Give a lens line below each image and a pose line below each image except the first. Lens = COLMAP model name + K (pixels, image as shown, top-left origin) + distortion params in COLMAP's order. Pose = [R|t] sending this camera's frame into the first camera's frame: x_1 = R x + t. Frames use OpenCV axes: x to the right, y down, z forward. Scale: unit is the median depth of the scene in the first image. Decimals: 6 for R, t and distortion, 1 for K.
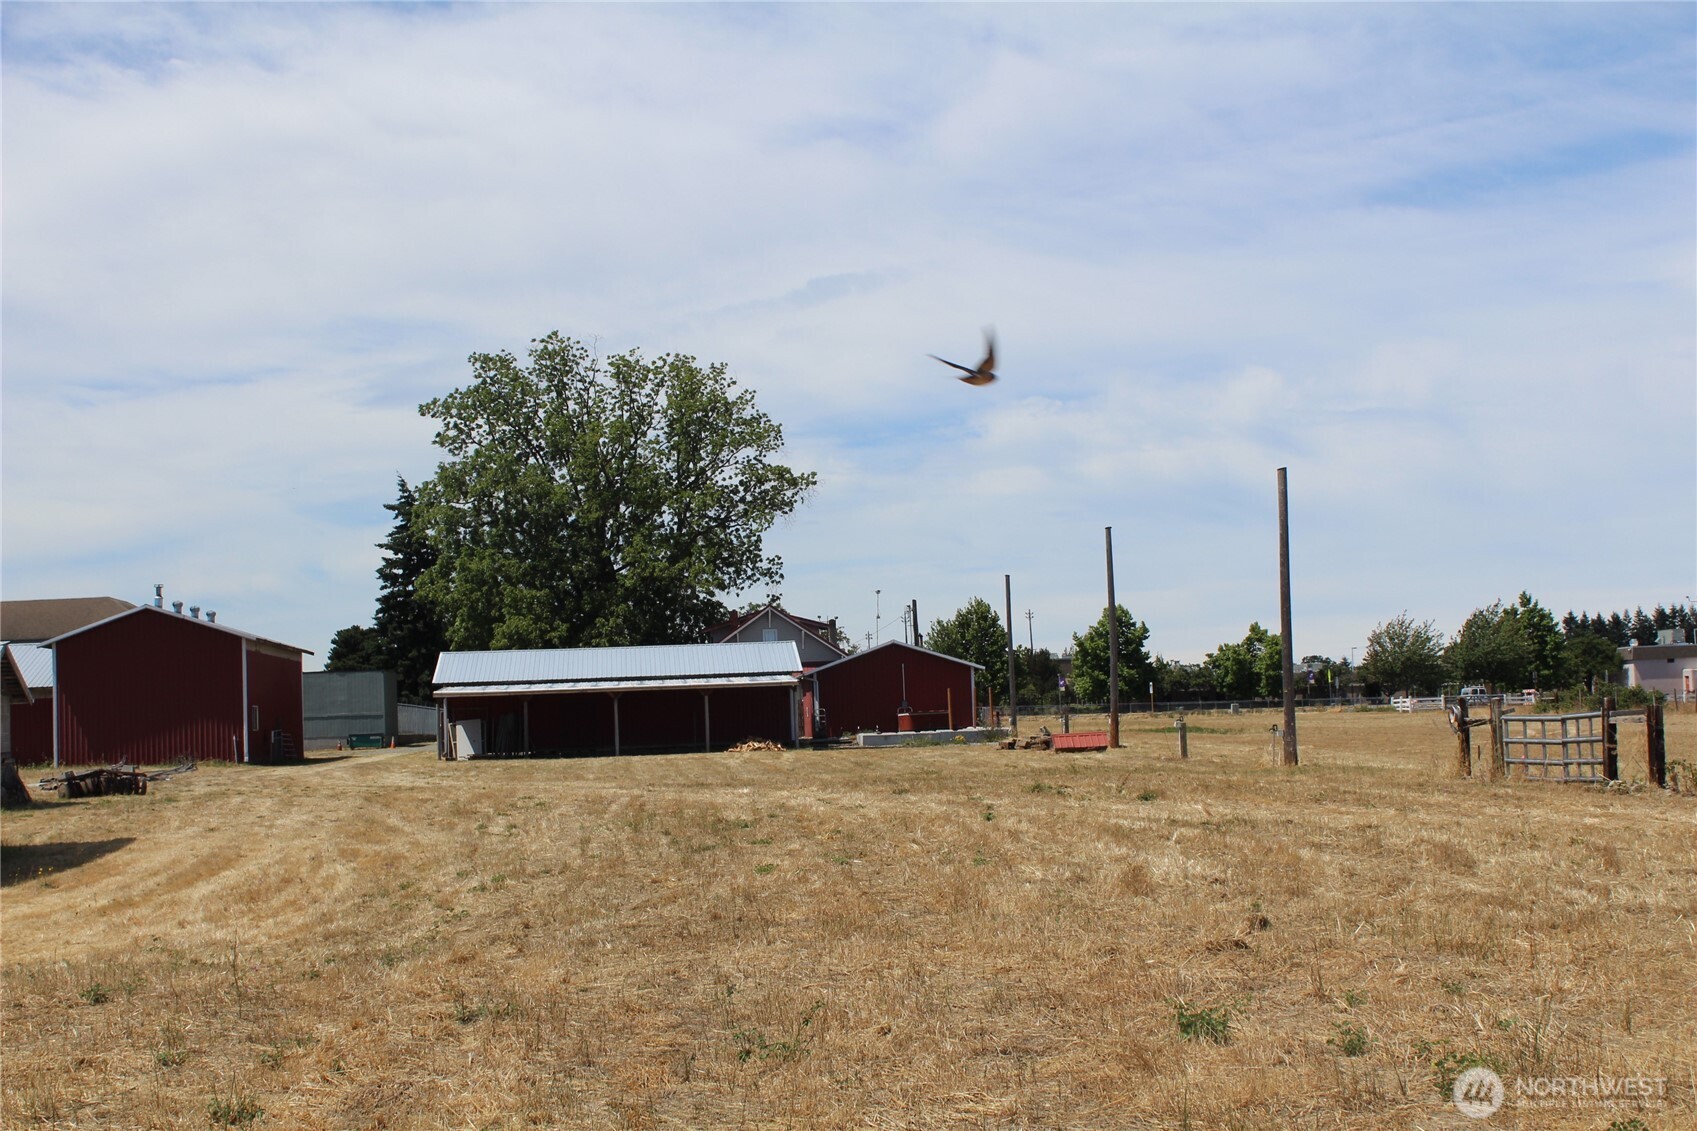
lens RADIAL K [[2335.7, 0, 798.2], [0, 2335.7, 553.6], [0, 0, 1]] dist [-0.031336, 0.000000]
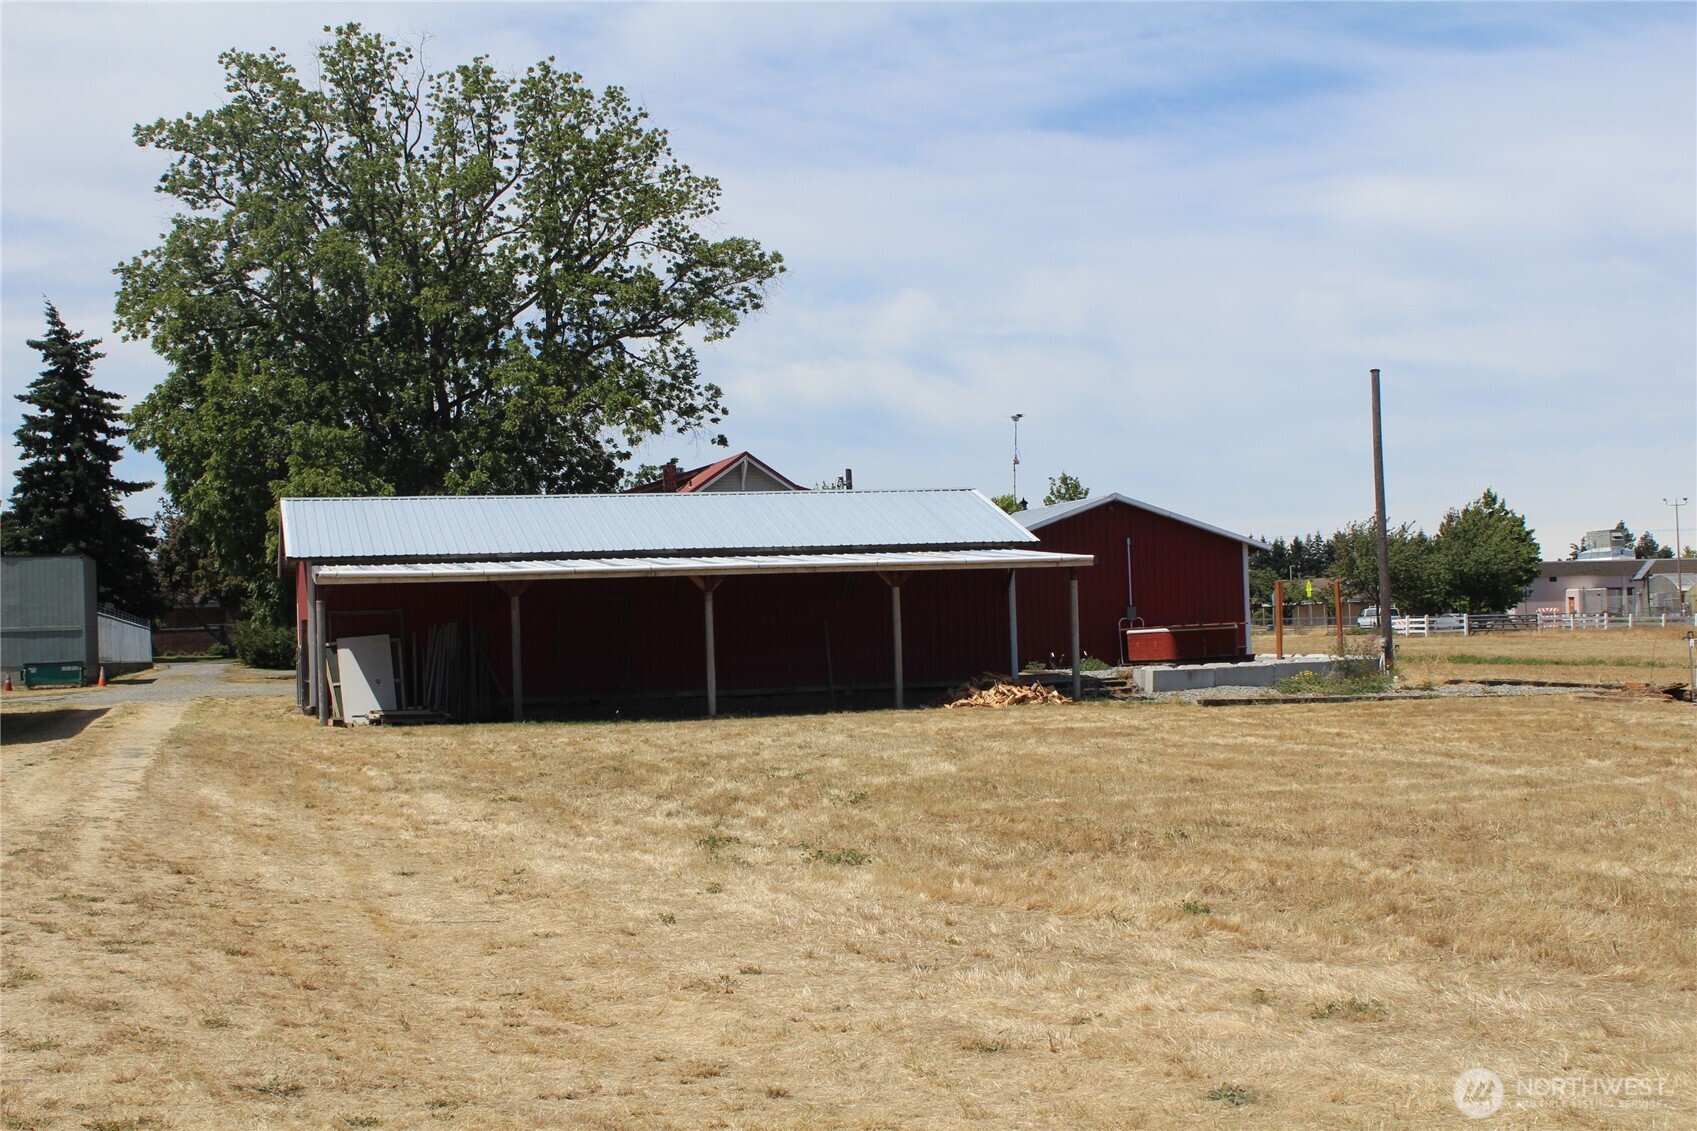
lens RADIAL K [[2335.7, 0, 844.2], [0, 2335.7, 555.9], [0, 0, 1]] dist [-0.031336, 0.000000]
pose [[0.982092, 0.010702, 0.188099, -0.092713], [-0.016881, 0.999368, 0.031281, 0.026578], [-0.187645, -0.033896, 0.981652, 0.357953]]
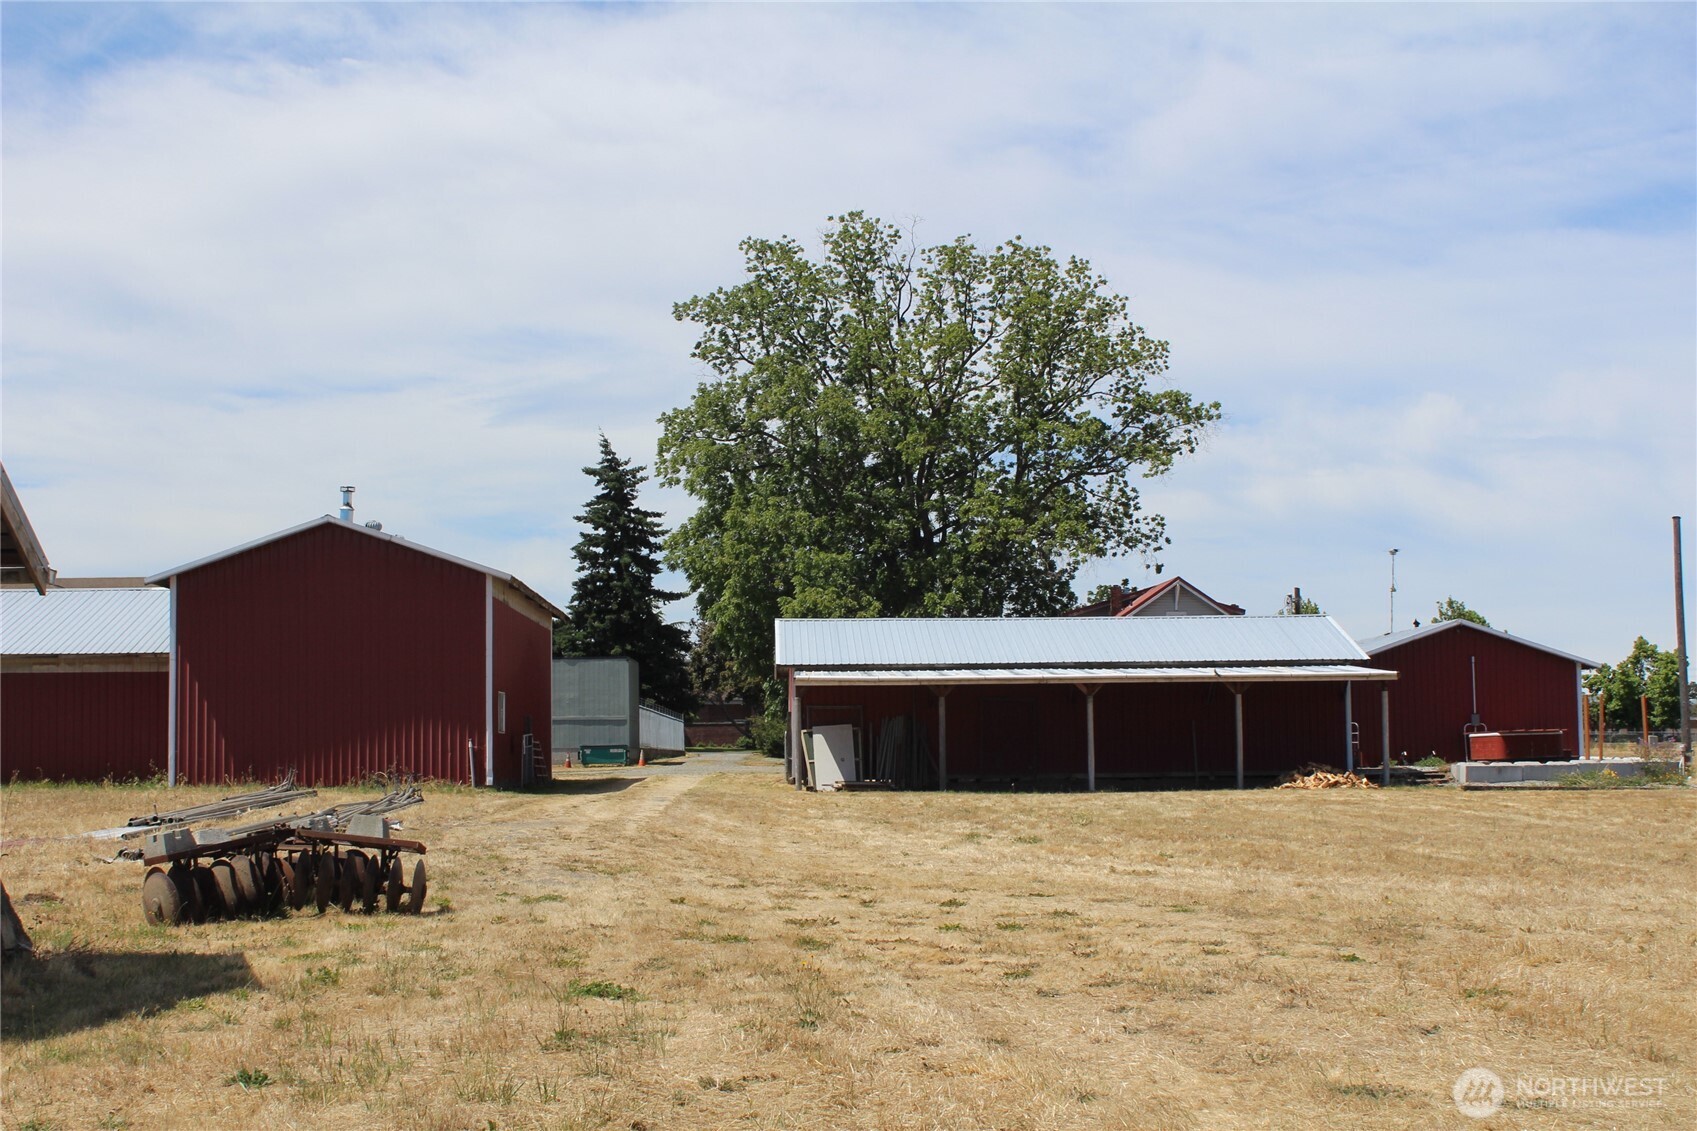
lens RADIAL K [[2335.7, 0, 836.7], [0, 2335.7, 563.8], [0, 0, 1]] dist [-0.031336, 0.000000]
pose [[0.999020, 0.022229, -0.038268, -0.080747], [-0.022456, 0.999733, -0.005514, 0.021828], [0.038135, 0.006368, 0.999252, 0.261063]]
